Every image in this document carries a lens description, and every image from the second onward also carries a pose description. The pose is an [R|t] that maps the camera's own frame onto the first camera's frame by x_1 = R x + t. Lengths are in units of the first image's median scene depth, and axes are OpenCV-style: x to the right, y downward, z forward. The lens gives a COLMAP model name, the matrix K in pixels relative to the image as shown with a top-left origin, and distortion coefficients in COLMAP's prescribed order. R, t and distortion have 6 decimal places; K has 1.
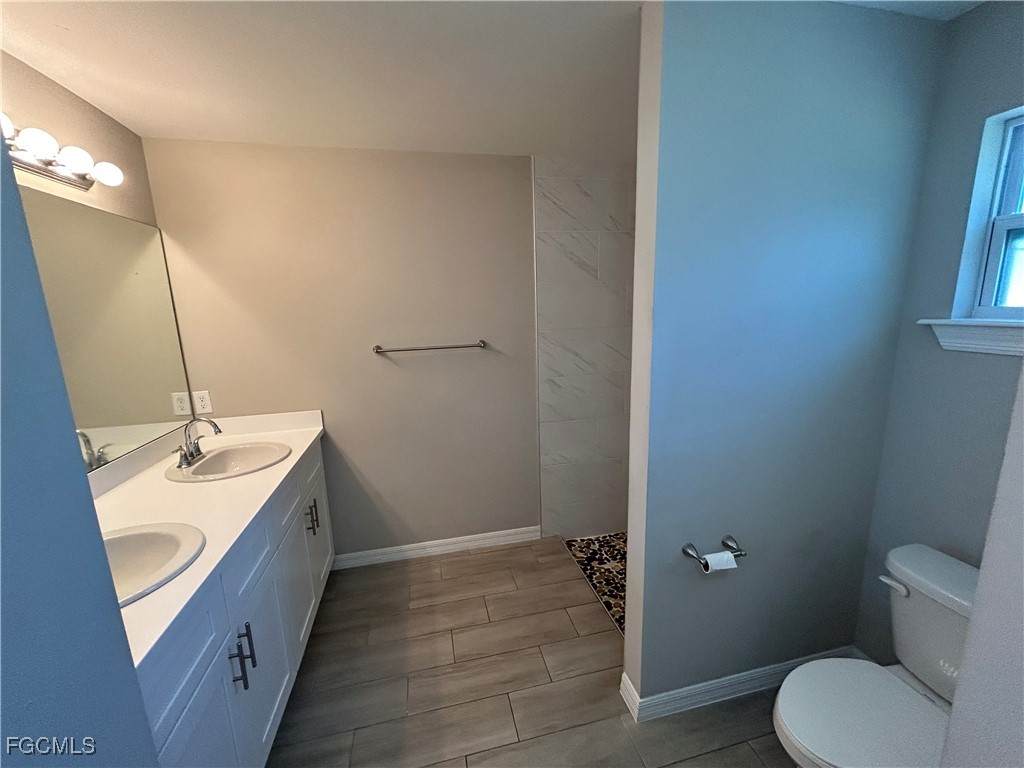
lens RADIAL K [[408.0, 0, 512.0], [0, 408.0, 384.0], [0, 0, 1]] dist [0.000798, 0.000018]
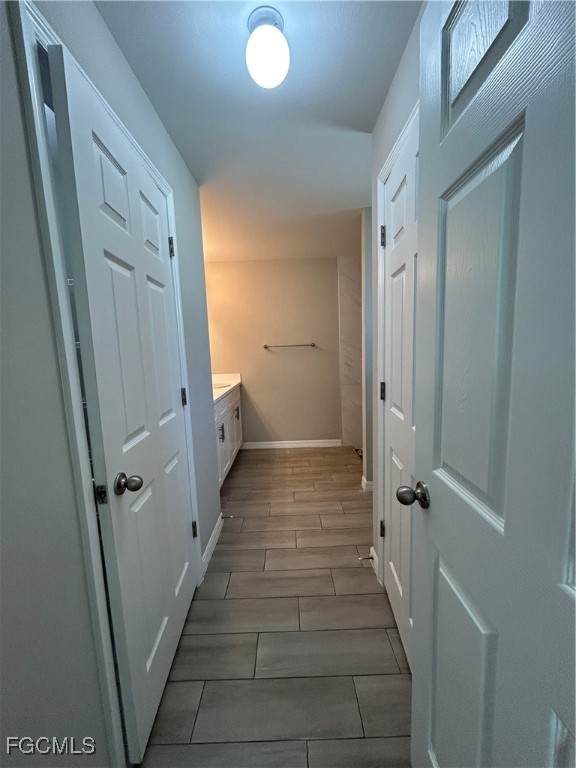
lens RADIAL K [[306.0, 0, 288.0], [0, 306.0, 384.0], [0, 0, 1]] dist [0.000798, 0.000018]
pose [[0.975118, 0.019342, -0.220839, 0.165329], [-0.032840, 0.997799, -0.057613, 0.209908], [0.219239, 0.063432, 0.973607, -0.586264]]
